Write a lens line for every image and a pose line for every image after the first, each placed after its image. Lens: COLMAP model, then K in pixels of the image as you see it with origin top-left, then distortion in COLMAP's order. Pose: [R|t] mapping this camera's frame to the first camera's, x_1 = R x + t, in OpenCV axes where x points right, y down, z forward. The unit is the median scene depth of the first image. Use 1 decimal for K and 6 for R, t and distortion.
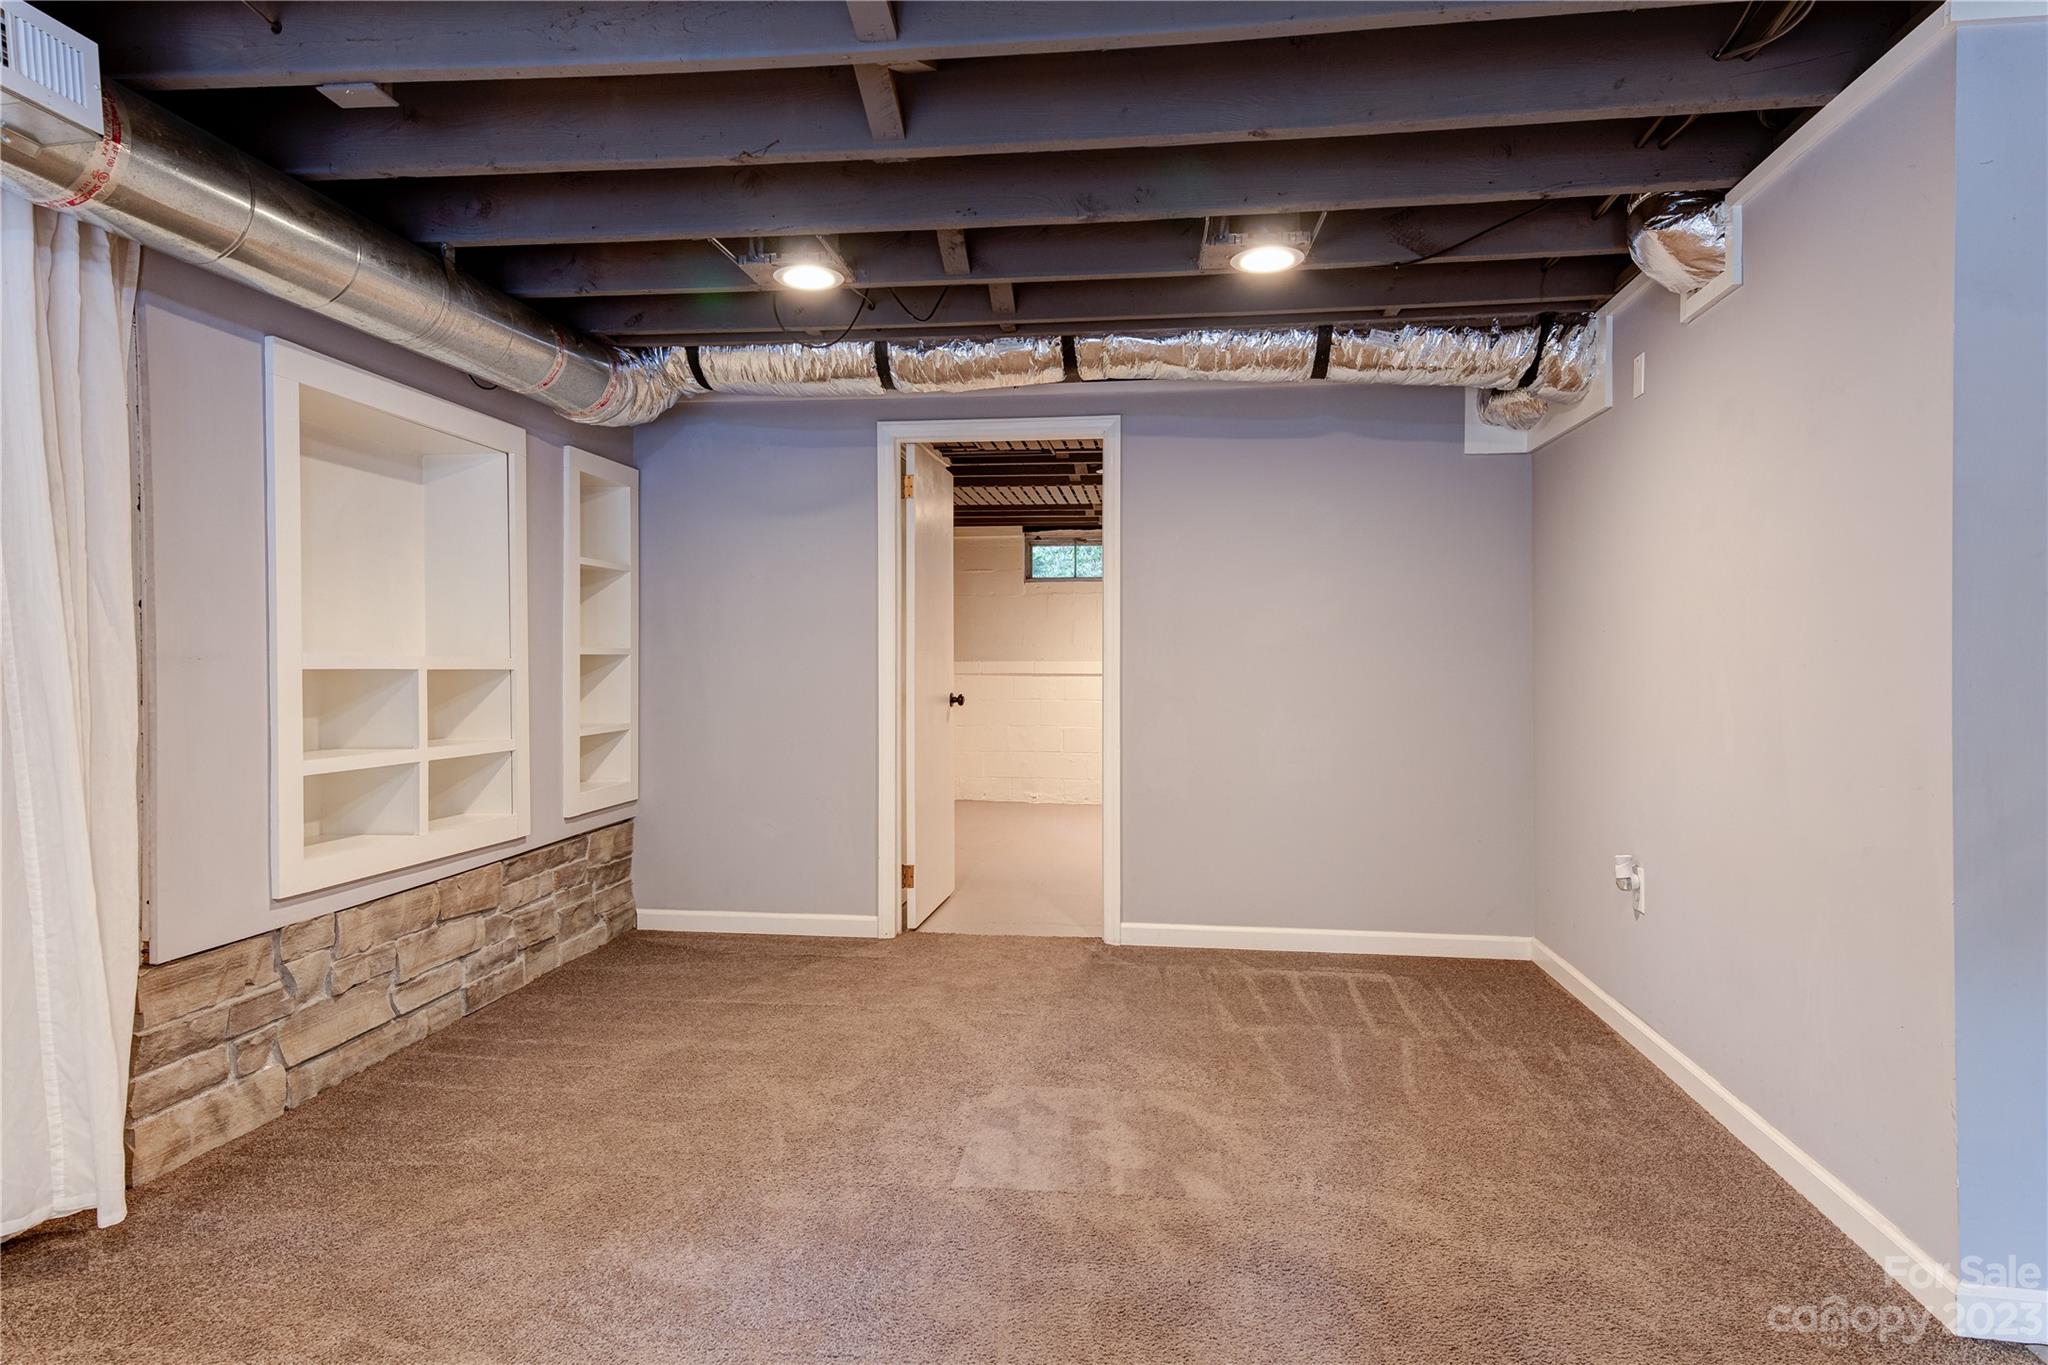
lens RADIAL K [[1173.8, 0, 1021.5], [0, 1173.8, 677.1], [0, 0, 1]] dist [0.008744, 0.000792]
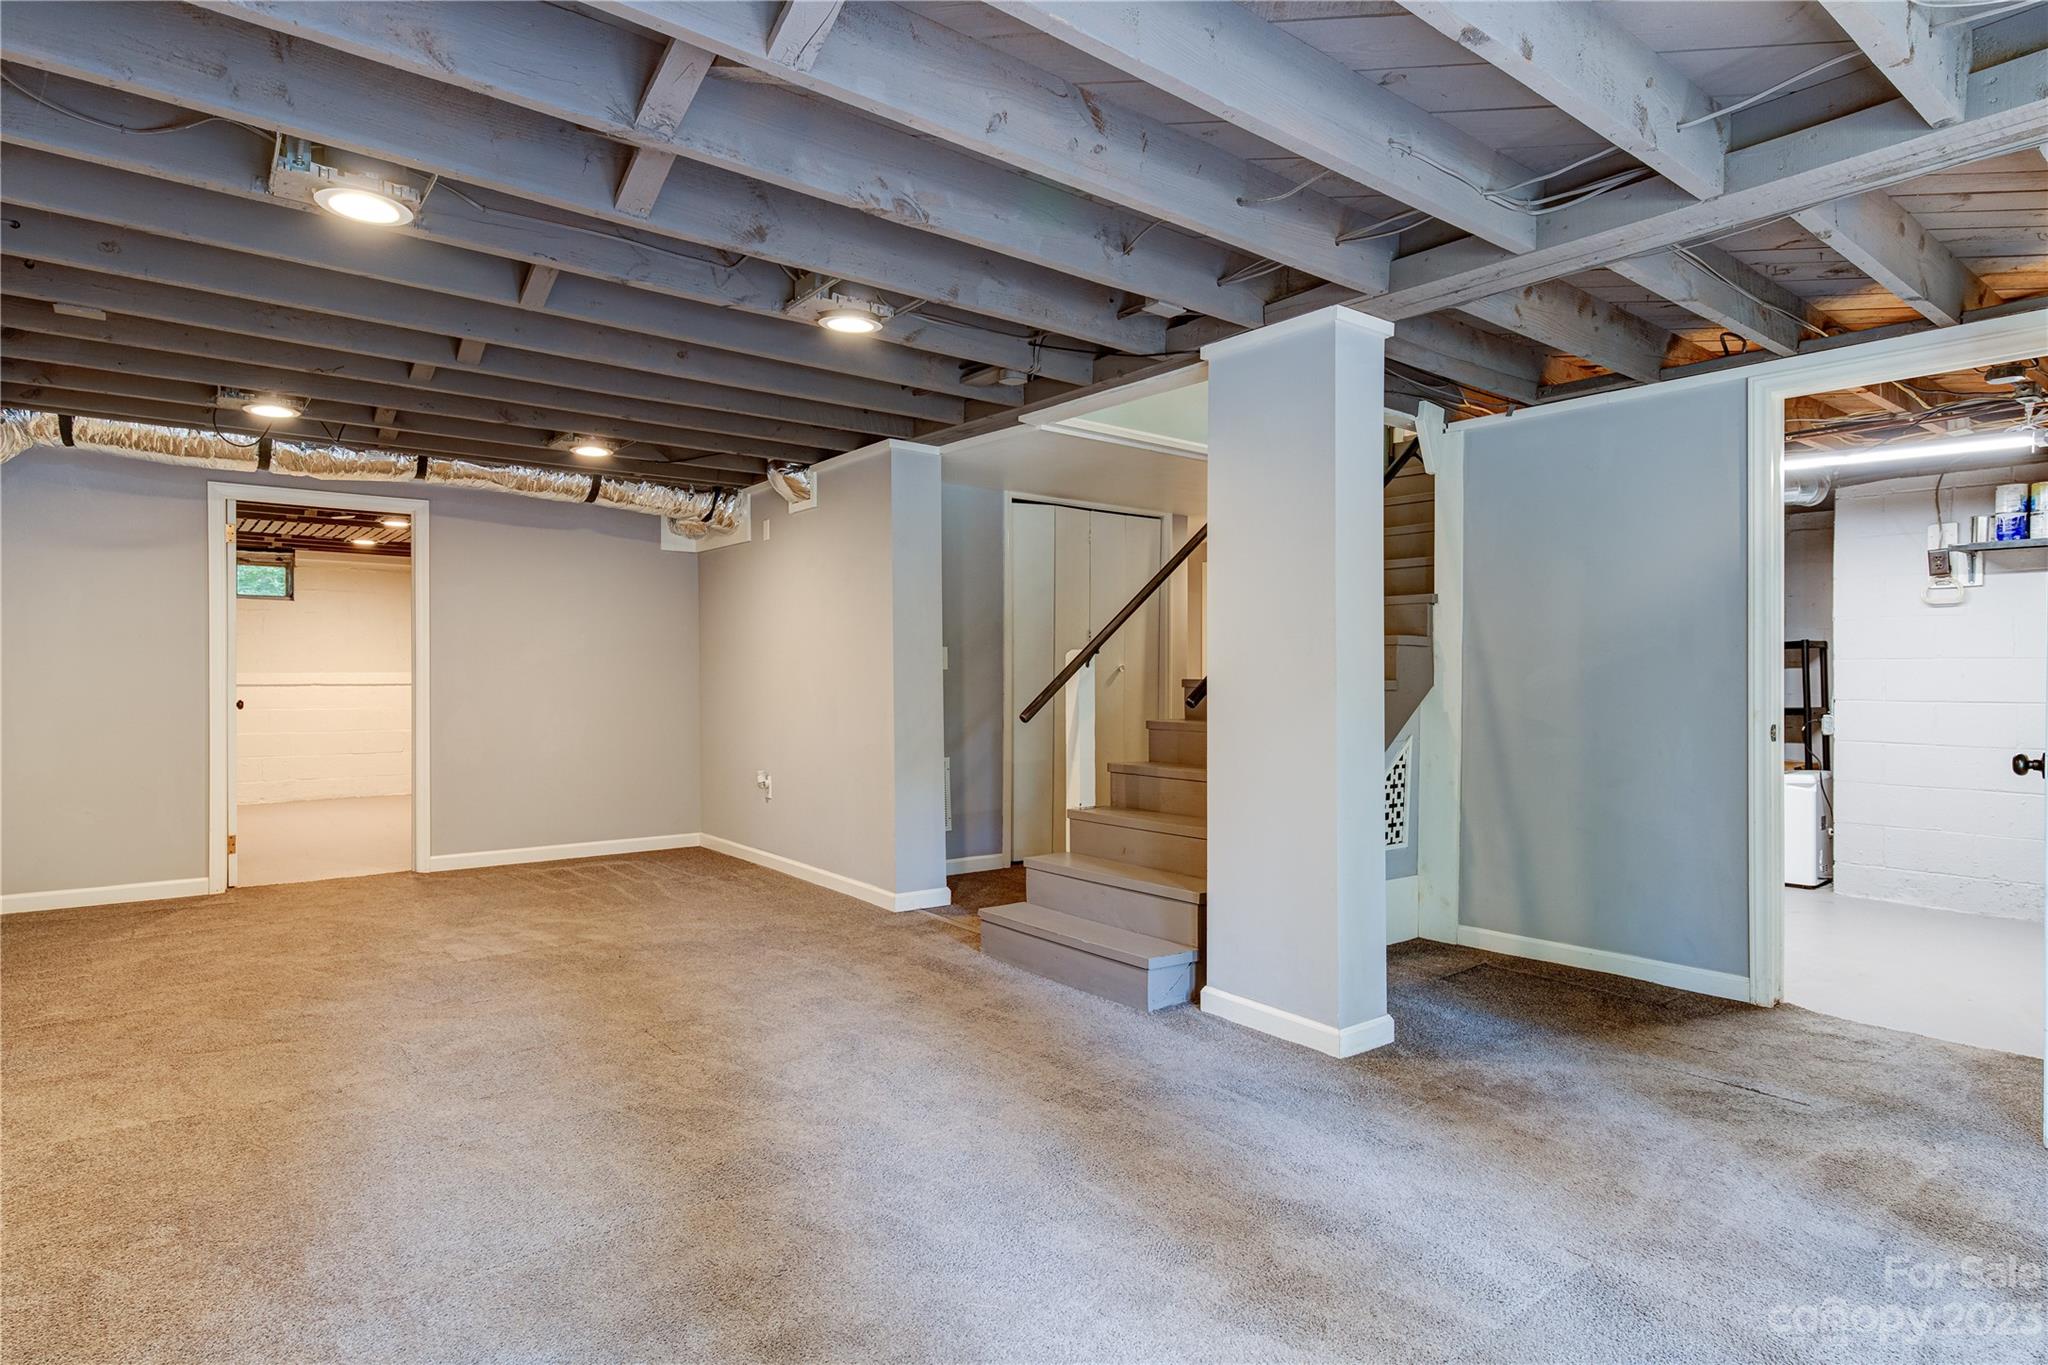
lens RADIAL K [[1104.9, 0, 1029.7], [0, 1104.9, 676.6], [0, 0, 1]] dist [0.017059, -0.000082]
pose [[0.696066, -0.001719, 0.717975, -0.455022], [0.009830, 0.999926, -0.007136, 0.009458], [-0.717910, 0.012025, 0.696032, -0.554730]]
